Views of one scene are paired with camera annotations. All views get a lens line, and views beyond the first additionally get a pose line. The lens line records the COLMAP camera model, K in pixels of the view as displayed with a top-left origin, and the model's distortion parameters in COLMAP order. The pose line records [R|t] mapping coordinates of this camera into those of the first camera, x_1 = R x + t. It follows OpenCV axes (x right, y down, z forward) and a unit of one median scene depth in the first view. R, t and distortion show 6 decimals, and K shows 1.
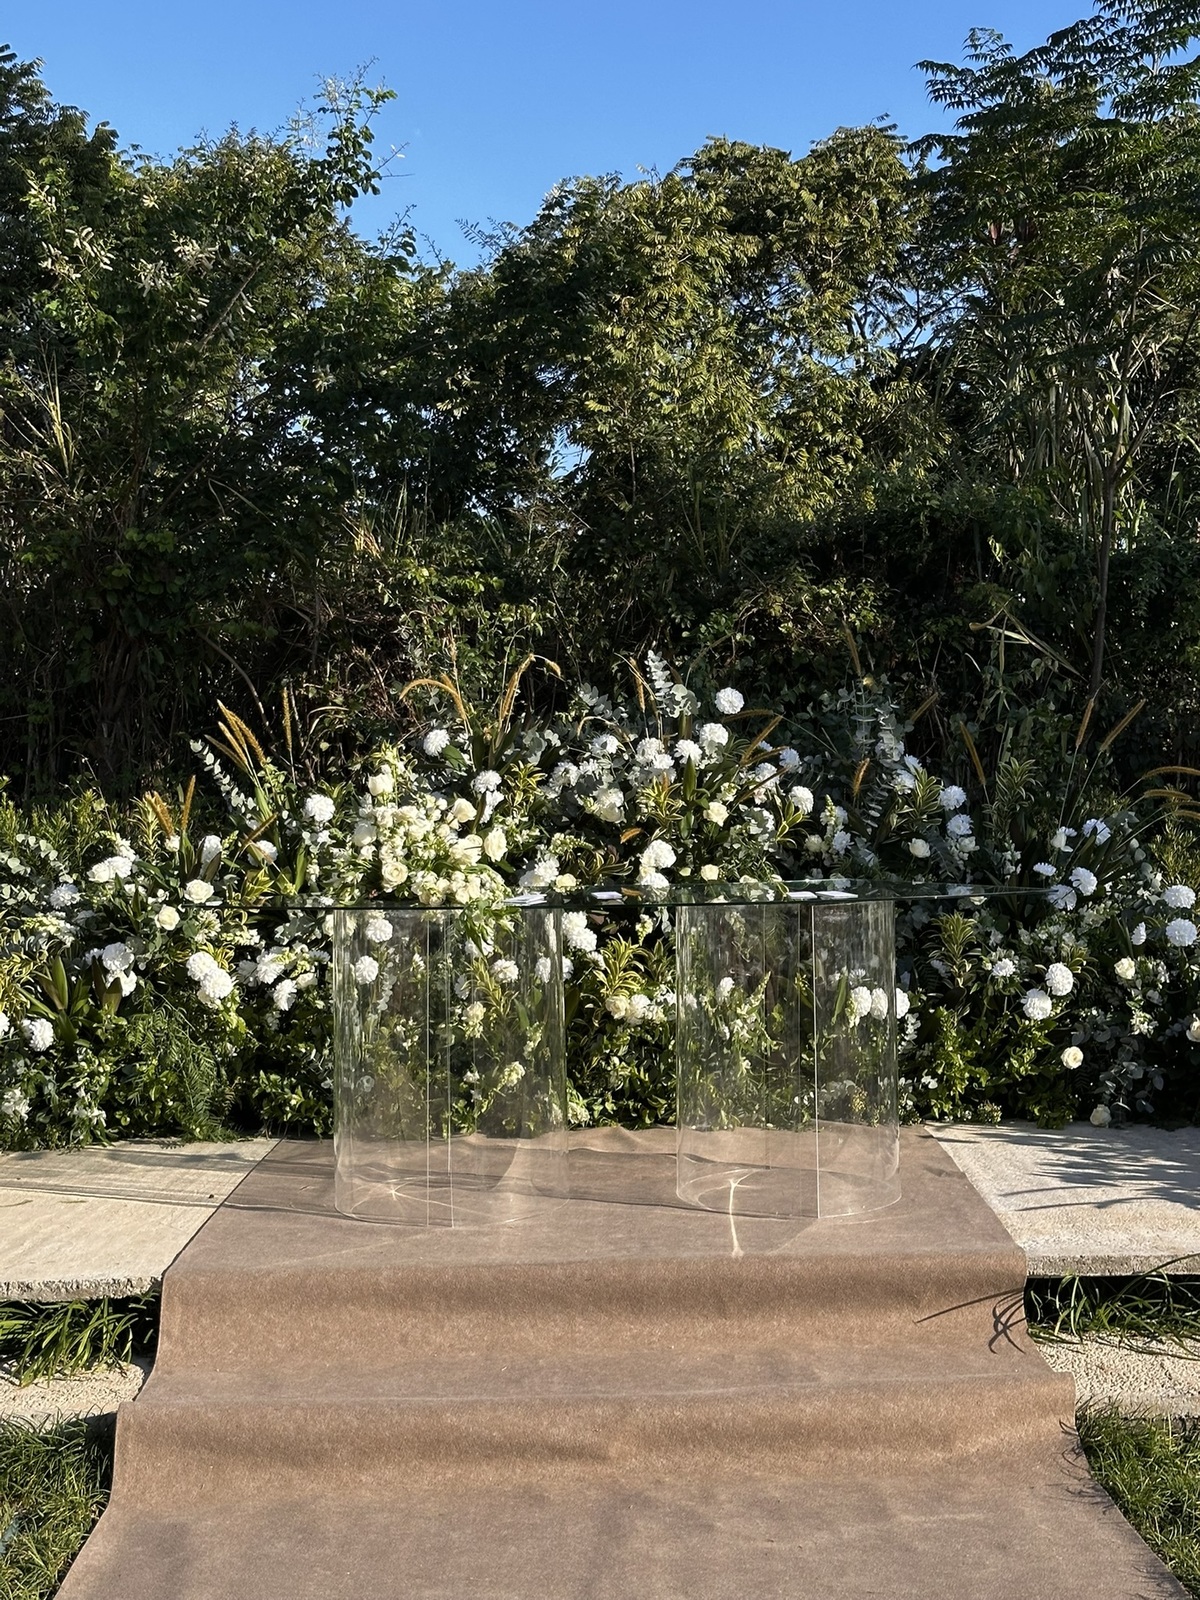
lens RADIAL K [[2231.4, 0, 609.5], [0, 2231.4, 803.9], [0, 0, 1]] dist [0.036651, 0.000000]
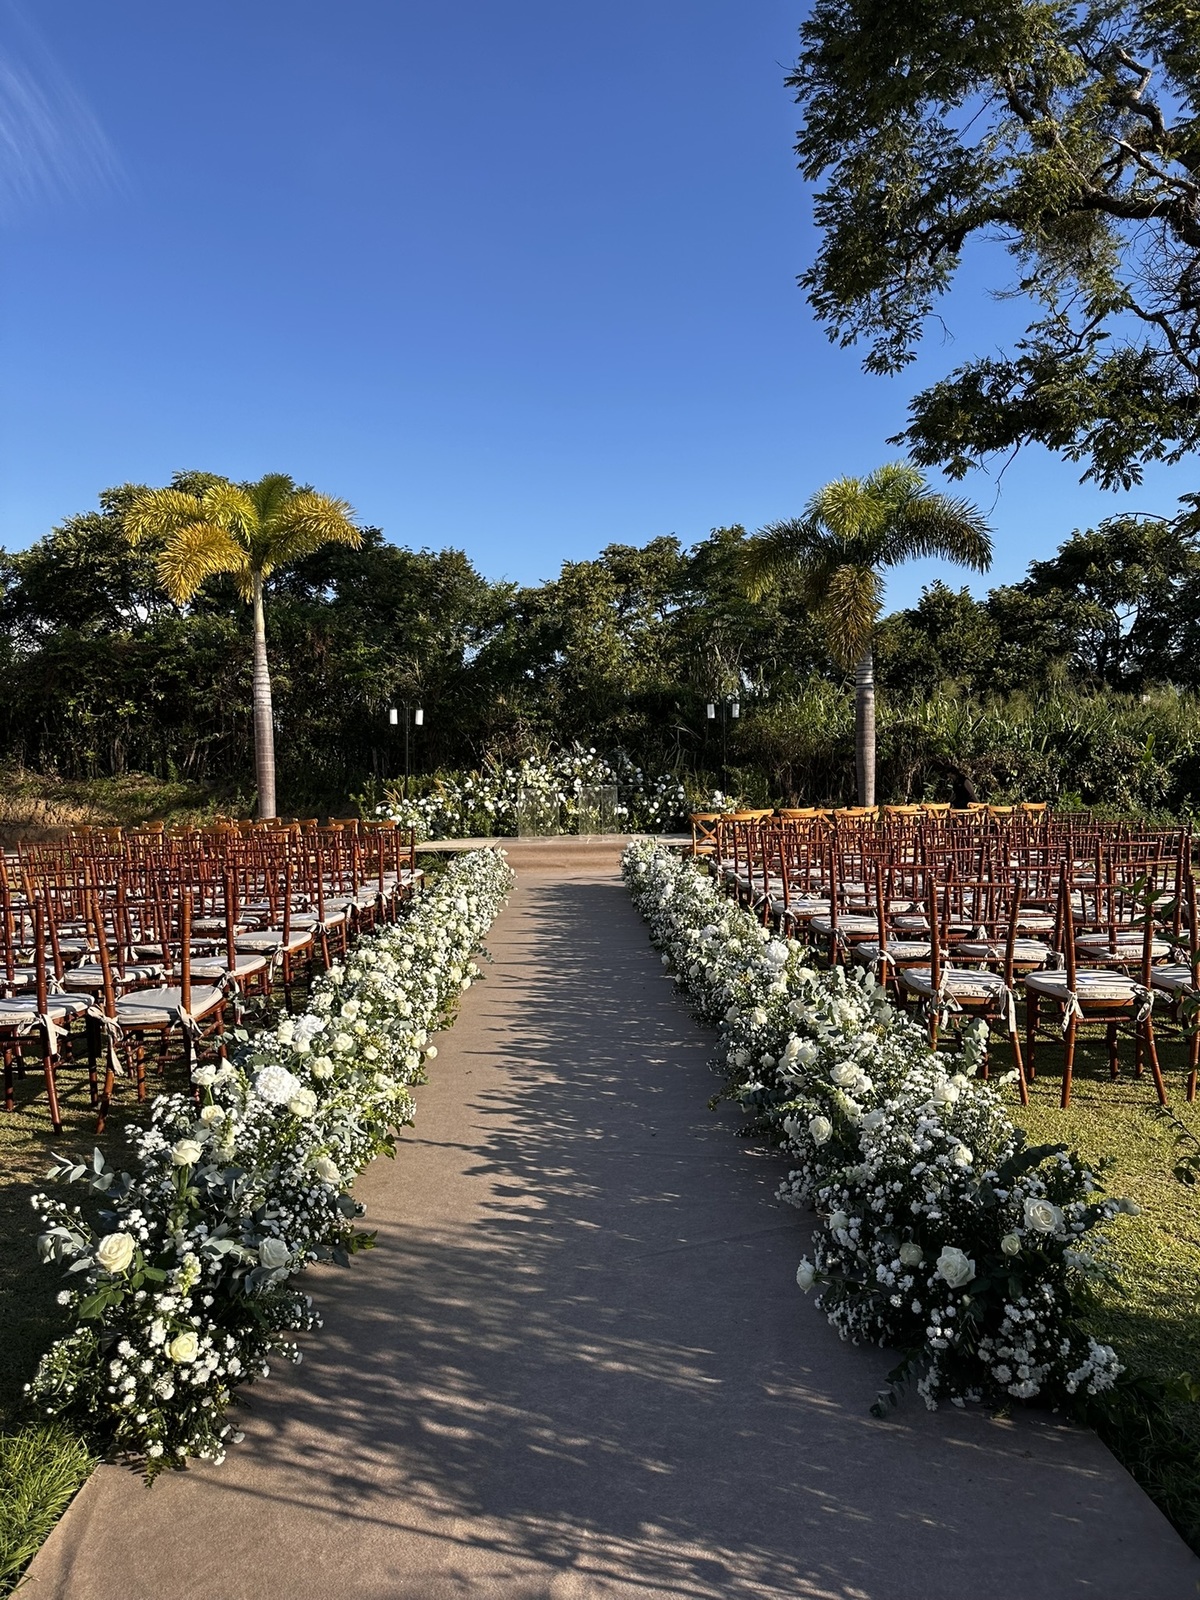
lens RADIAL K [[1129.2, 0, 607.4], [0, 1129.2, 794.9], [0, 0, 1]] dist [-0.004233, -0.001124]
pose [[0.999774, -0.004036, 0.020894, 0.035340], [0.003860, 0.999957, 0.008472, 0.031268], [-0.020928, -0.008390, 0.999746, -1.534650]]
